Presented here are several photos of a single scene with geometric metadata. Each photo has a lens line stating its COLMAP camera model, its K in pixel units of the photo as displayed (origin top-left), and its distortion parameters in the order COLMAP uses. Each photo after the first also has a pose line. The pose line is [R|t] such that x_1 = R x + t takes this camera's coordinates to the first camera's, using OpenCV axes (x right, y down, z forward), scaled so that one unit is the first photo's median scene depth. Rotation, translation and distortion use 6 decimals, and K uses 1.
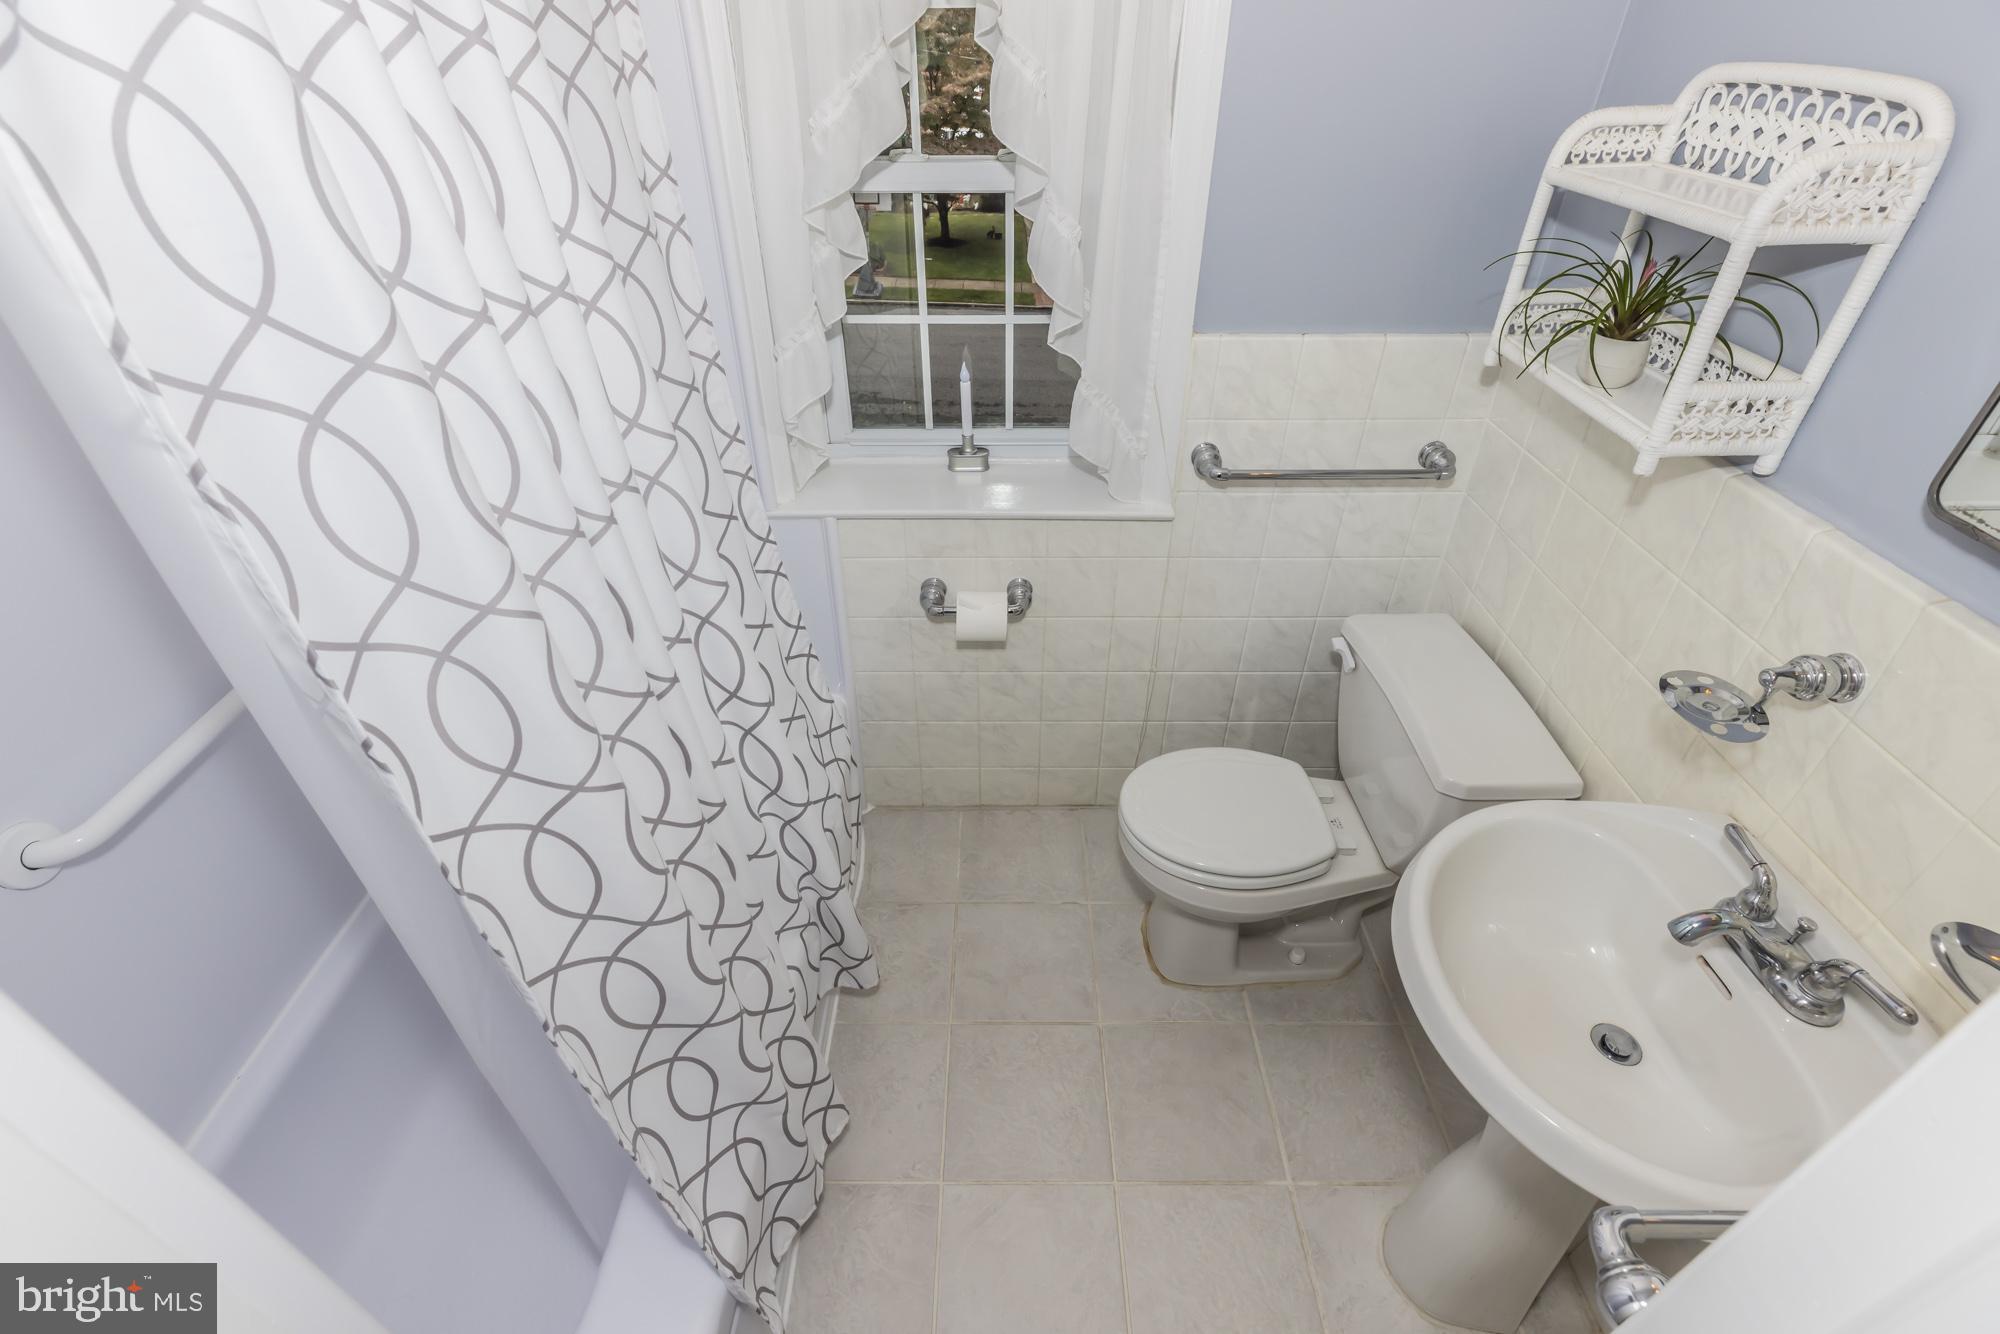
lens RADIAL K [[886.7, 0, 996.4], [0, 886.7, 665.5], [0, 0, 1]] dist [-0.001881, 0.000270]
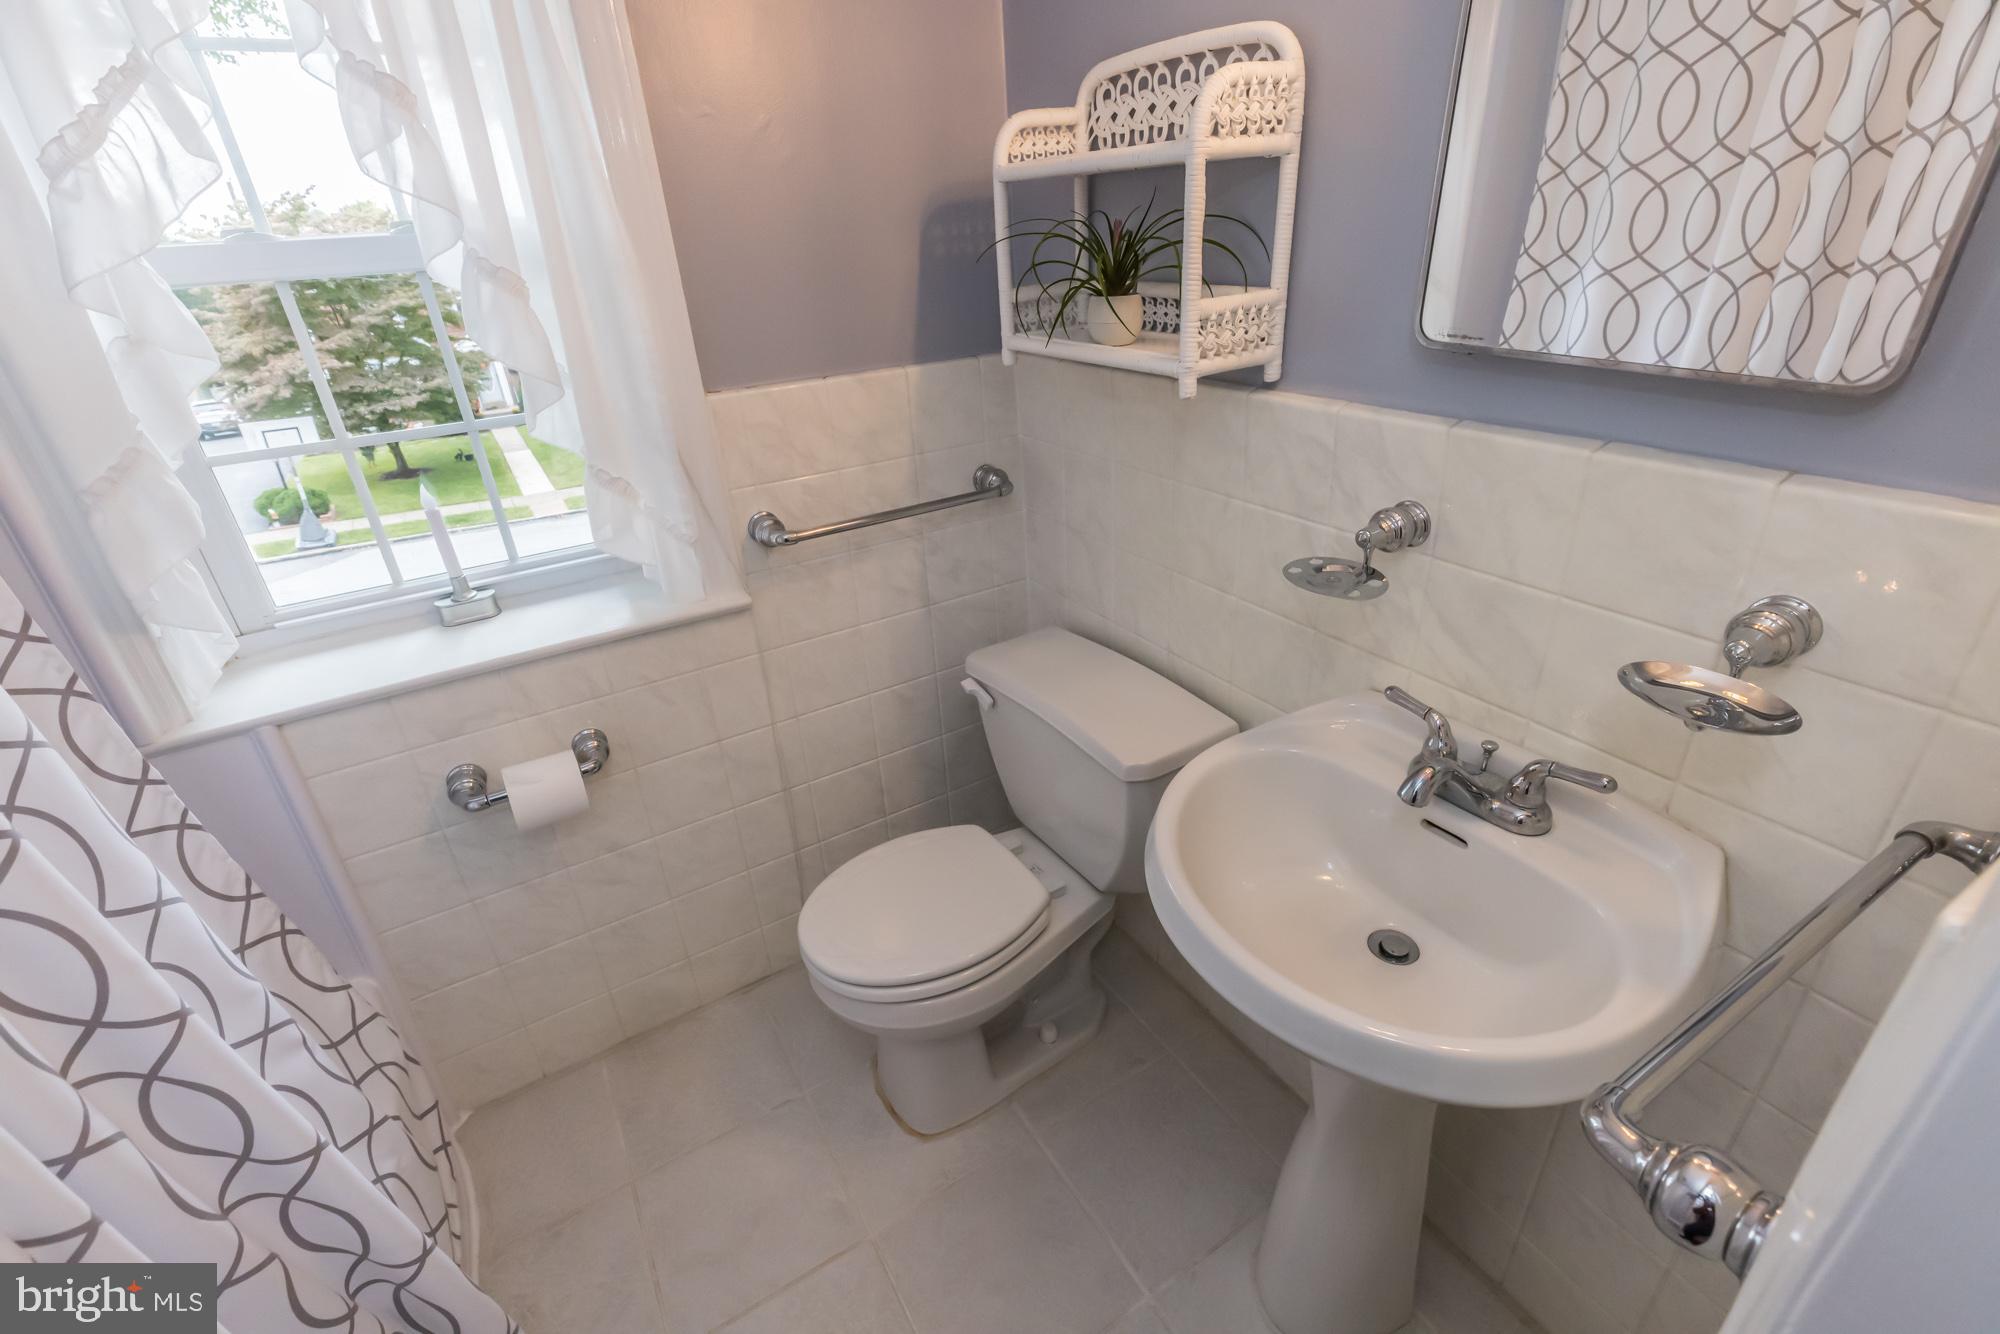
lens RADIAL K [[886.7, 0, 1003.1], [0, 886.7, 662.8], [0, 0, 1]] dist [-0.001881, 0.000270]
pose [[0.849219, -0.275383, 0.450546, 0.004179], [0.352143, 0.931153, -0.094602, 0.064293], [-0.393476, 0.238994, 0.887727, 0.182669]]
